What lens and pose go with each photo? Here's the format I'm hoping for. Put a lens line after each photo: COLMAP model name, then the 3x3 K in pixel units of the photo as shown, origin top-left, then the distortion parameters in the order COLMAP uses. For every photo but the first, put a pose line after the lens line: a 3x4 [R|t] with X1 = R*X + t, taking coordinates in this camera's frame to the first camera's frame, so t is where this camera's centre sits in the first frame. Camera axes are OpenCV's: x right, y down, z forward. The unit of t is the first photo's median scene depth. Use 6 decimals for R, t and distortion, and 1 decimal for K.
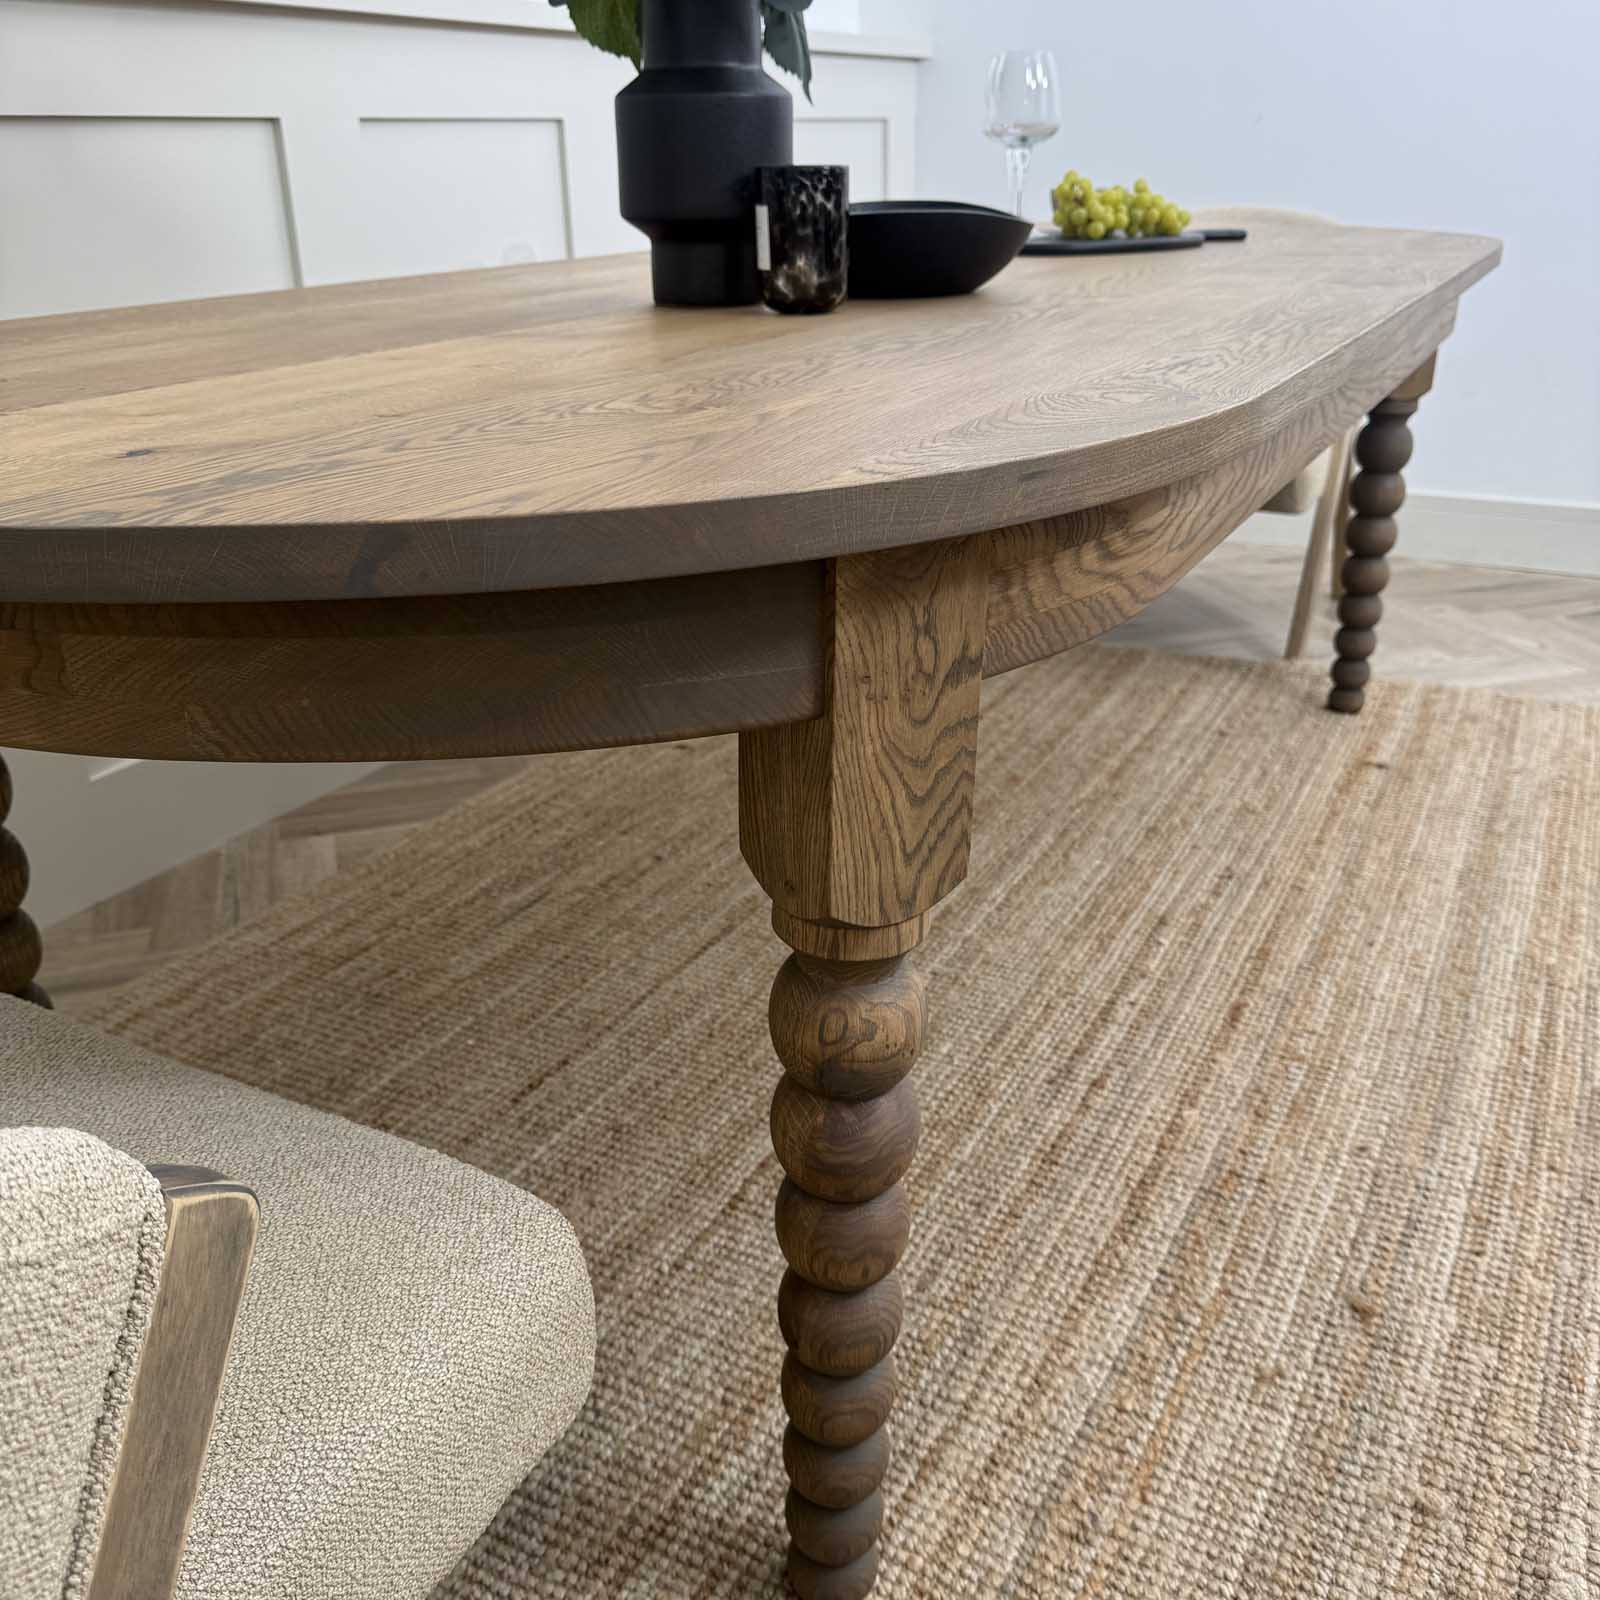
lens RADIAL K [[1506.9, 0, 788.4], [0, 1506.9, 801.9], [0, 0, 1]] dist [0.145795, -0.315750]
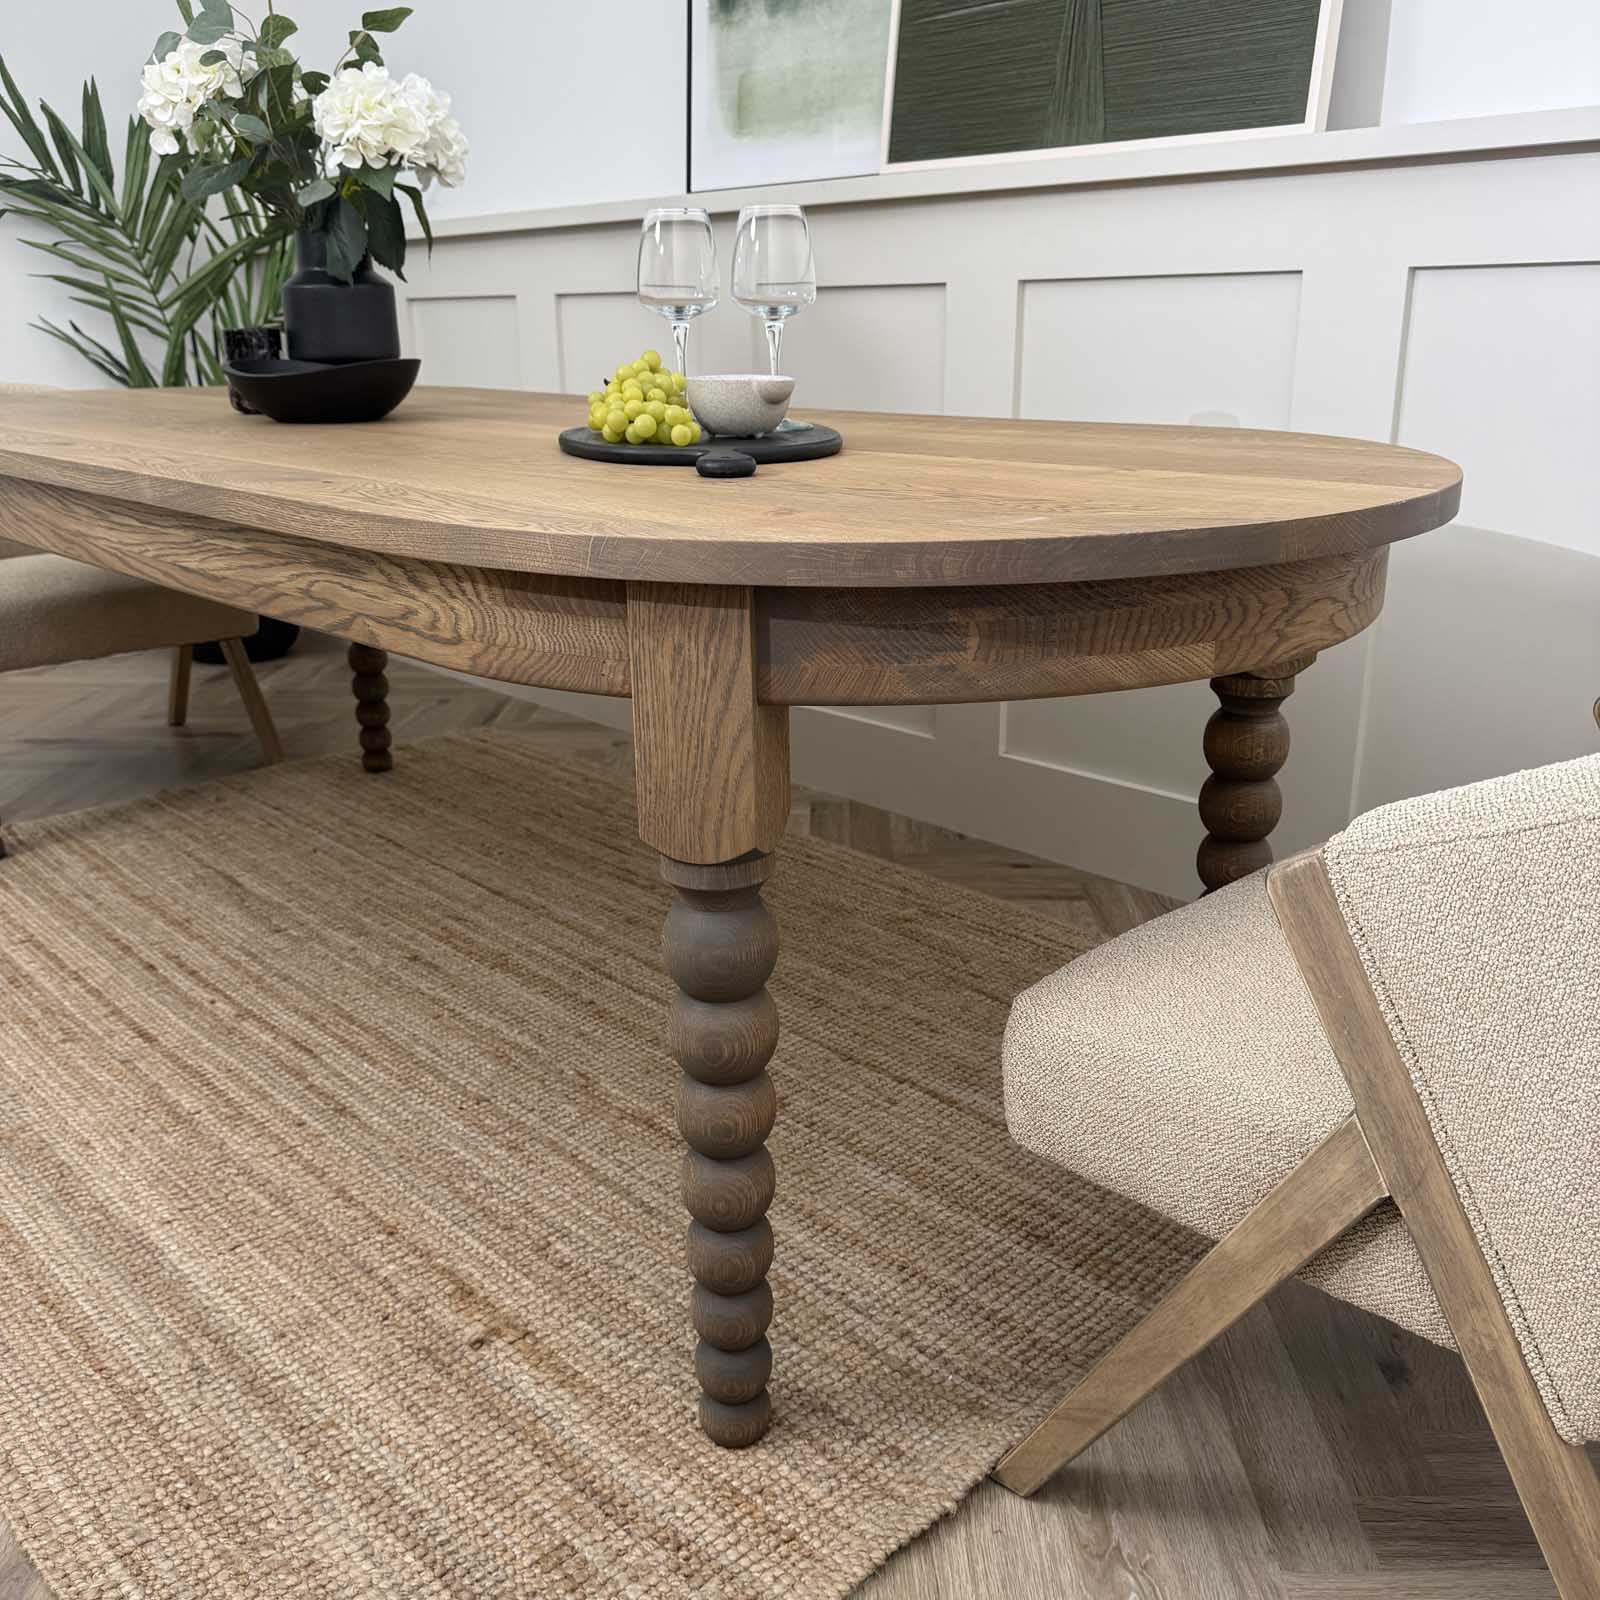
lens RADIAL K [[1504.8, 0, 792.9], [0, 1504.8, 795.8], [0, 0, 1]] dist [0.137495, -0.266546]
pose [[-0.314748, 0.303965, -0.899188, 1.122114], [-0.360660, 0.837984, 0.409520, -0.668245], [0.877985, 0.453197, -0.154125, 1.514662]]
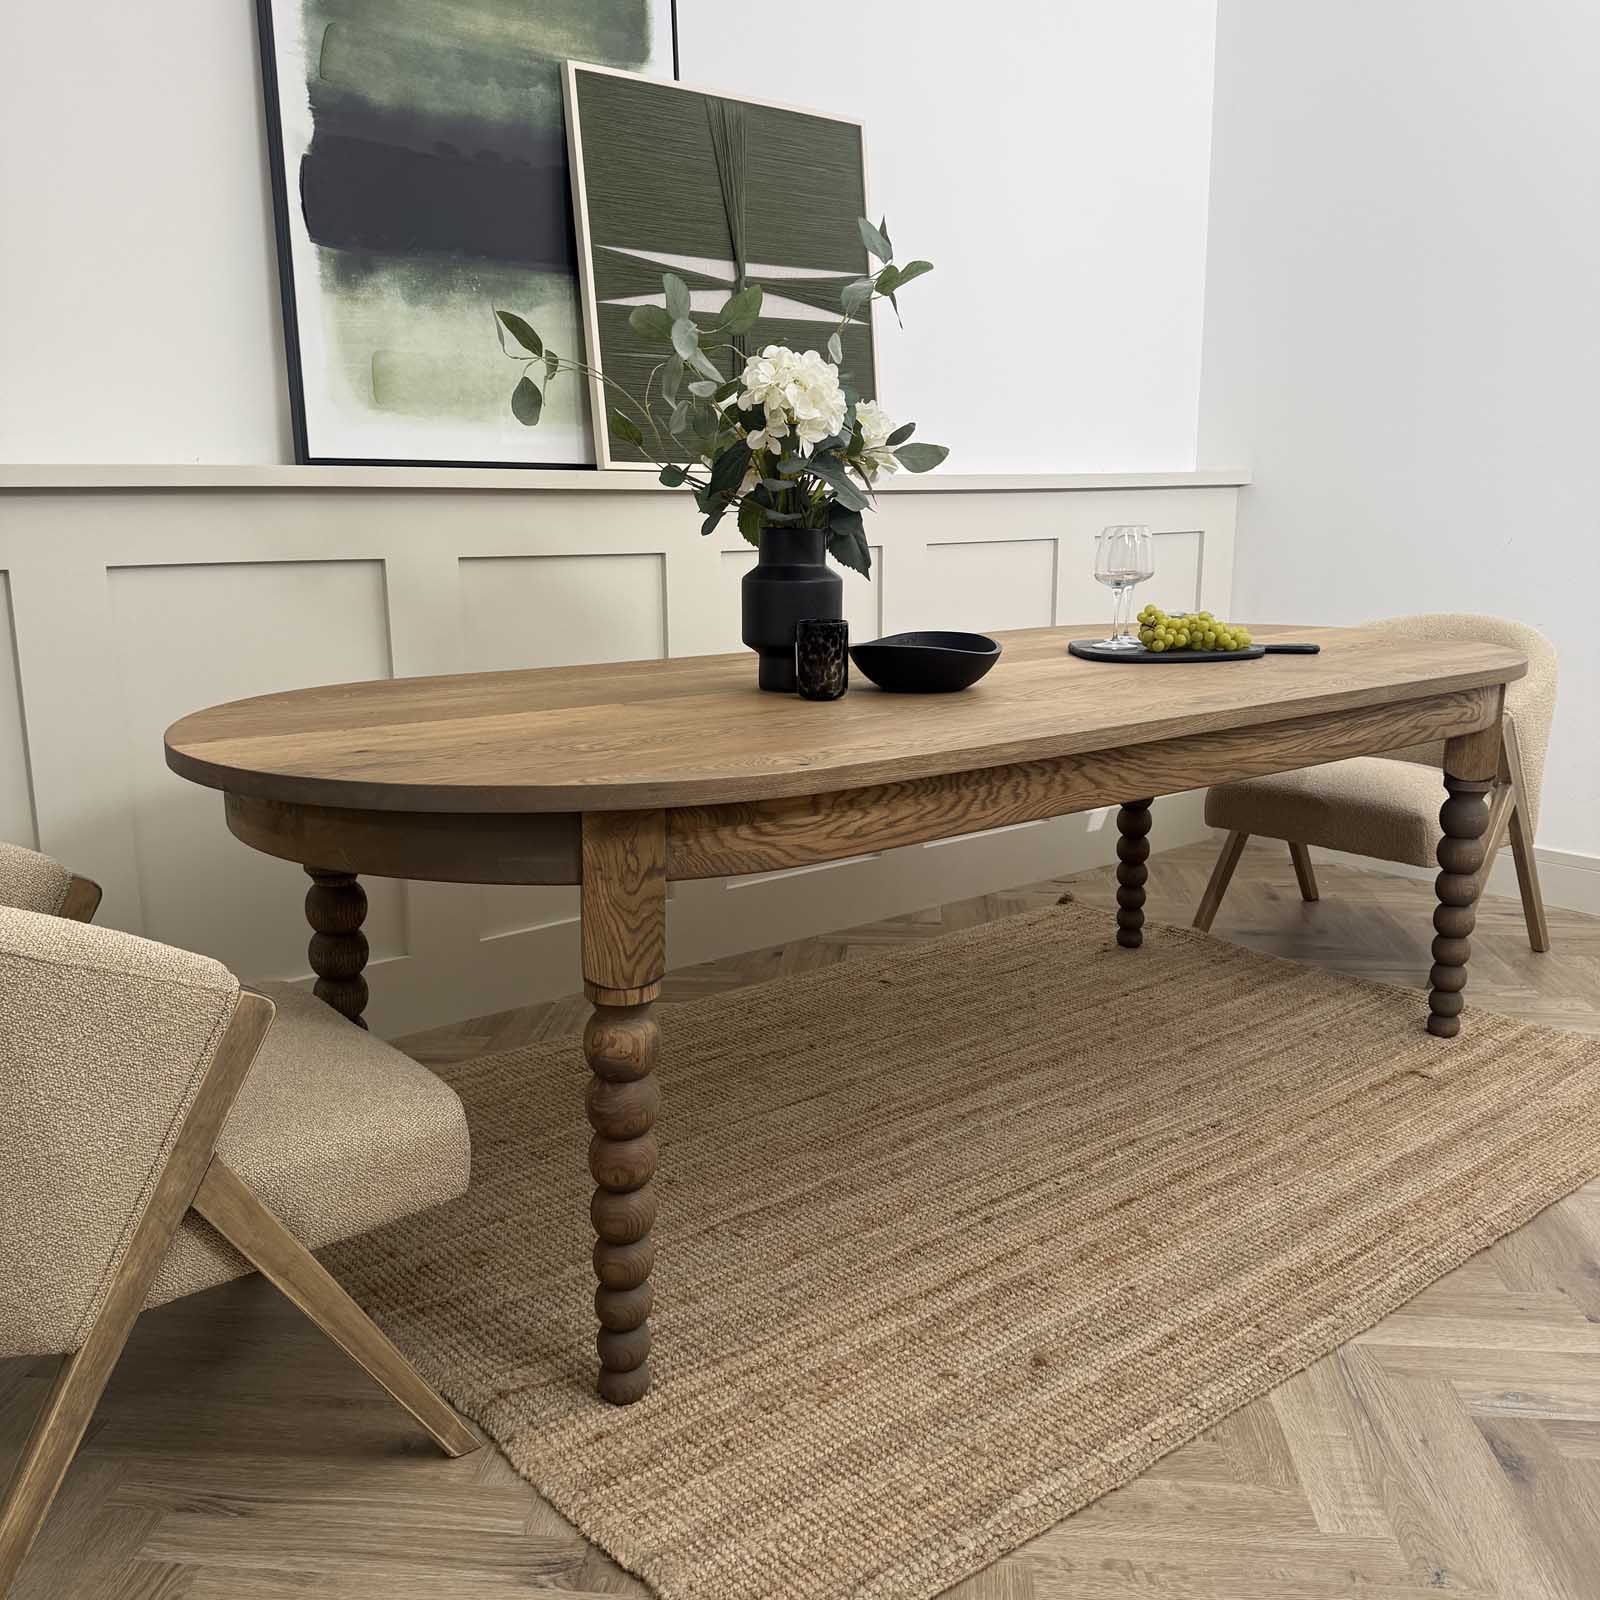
lens RADIAL K [[1491.2, 0, 800.0], [0, 1491.2, 800.0], [0, 0, 1]] dist [0.149408, -0.292509]
pose [[0.927560, 0.090128, -0.362643, 0.474243], [-0.160489, 0.972497, -0.168800, 0.062244], [0.337456, 0.214772, 0.916513, -0.413230]]
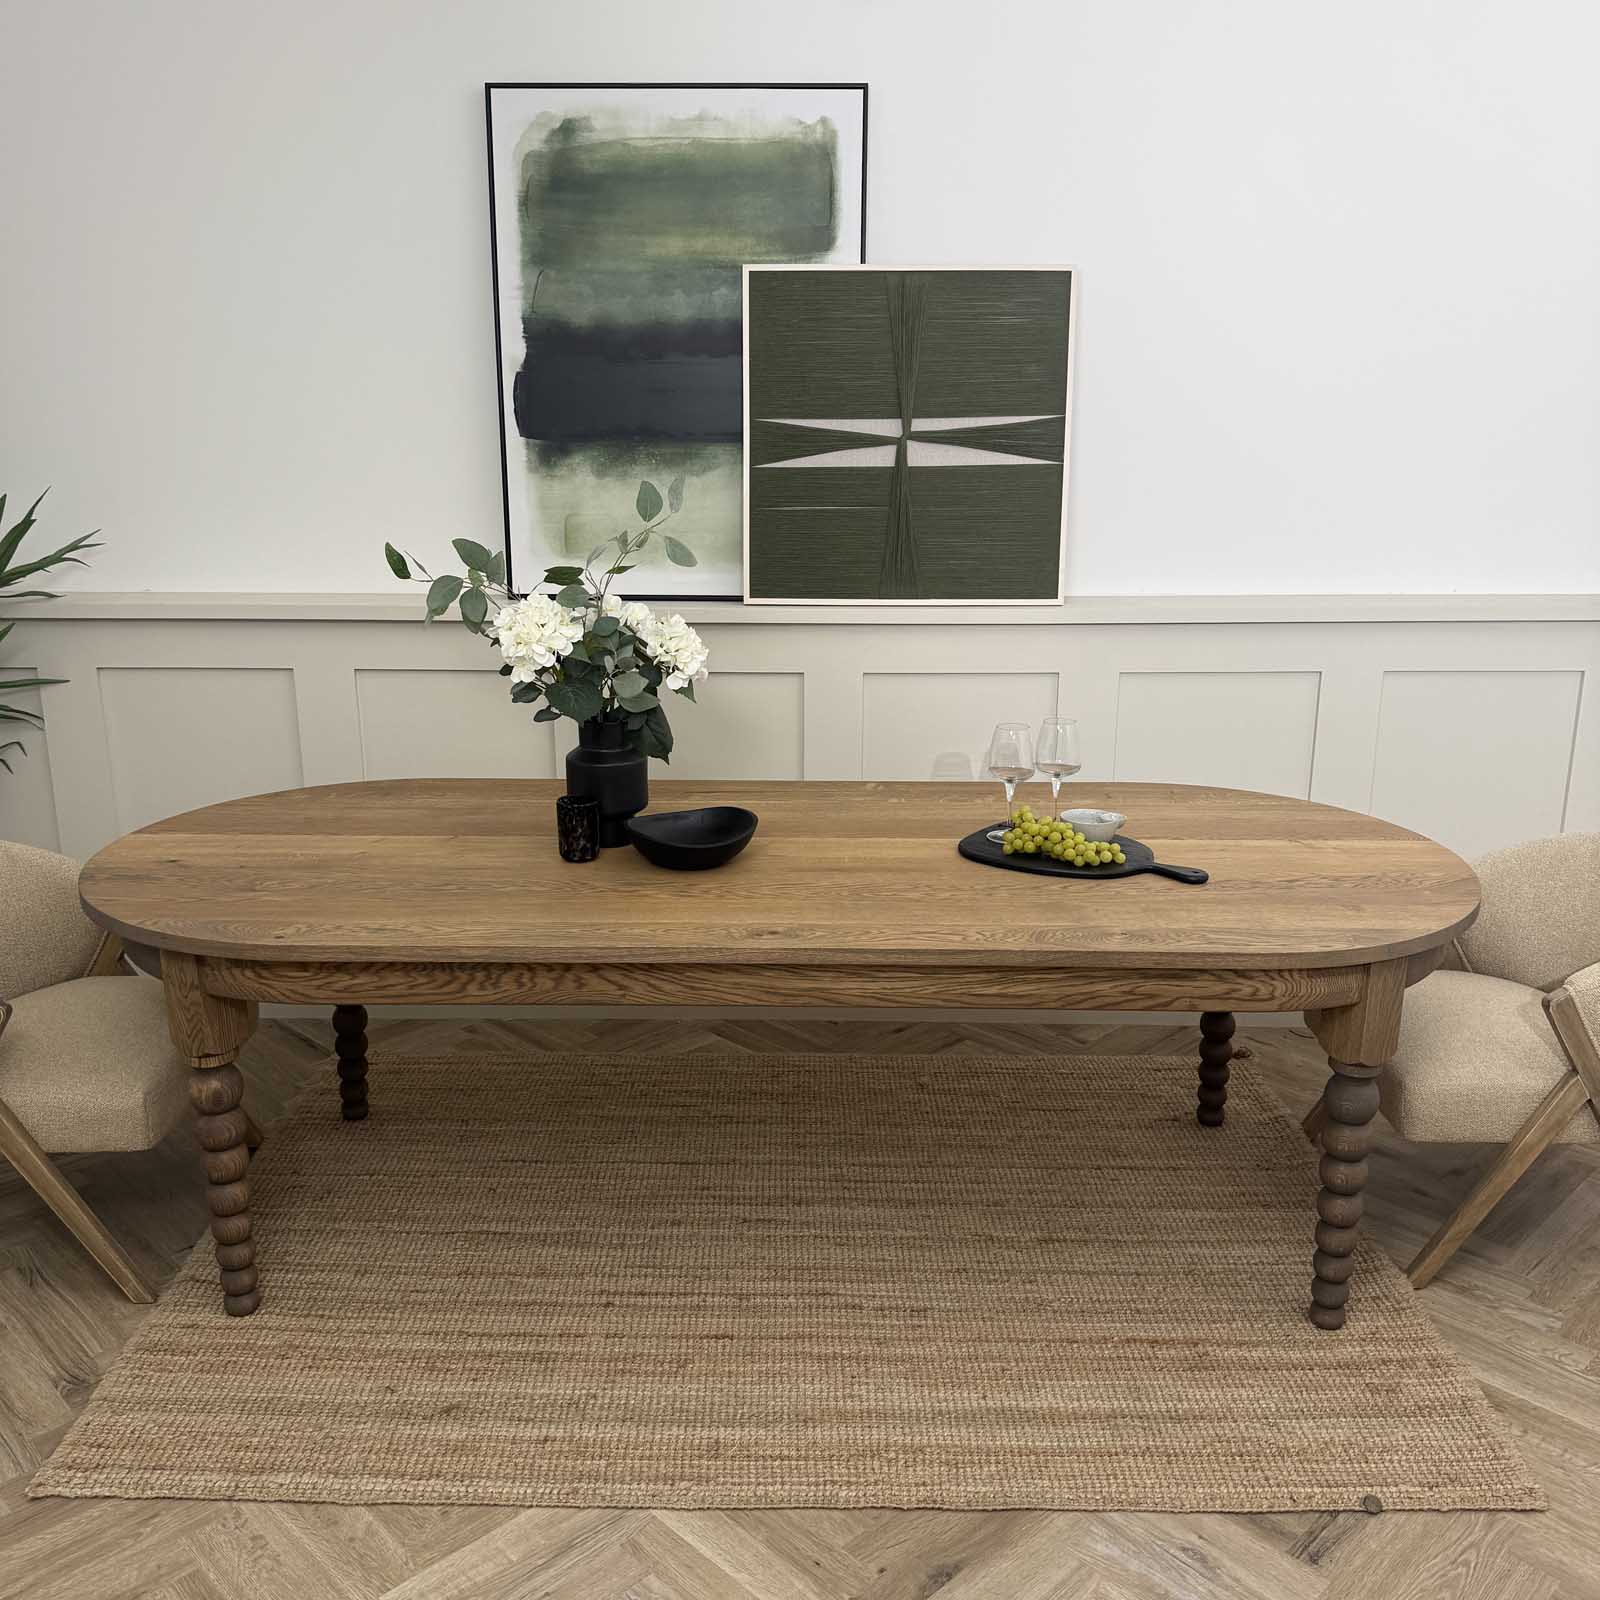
lens RADIAL K [[1481.7, 0, 800.1], [0, 1481.7, 805.5], [0, 0, 1]] dist [0.178045, -0.361869]
pose [[0.466289, 0.250481, -0.848430, 1.501563], [-0.359005, 0.930130, 0.077295, -0.518934], [0.808511, 0.268549, 0.523633, 0.097684]]
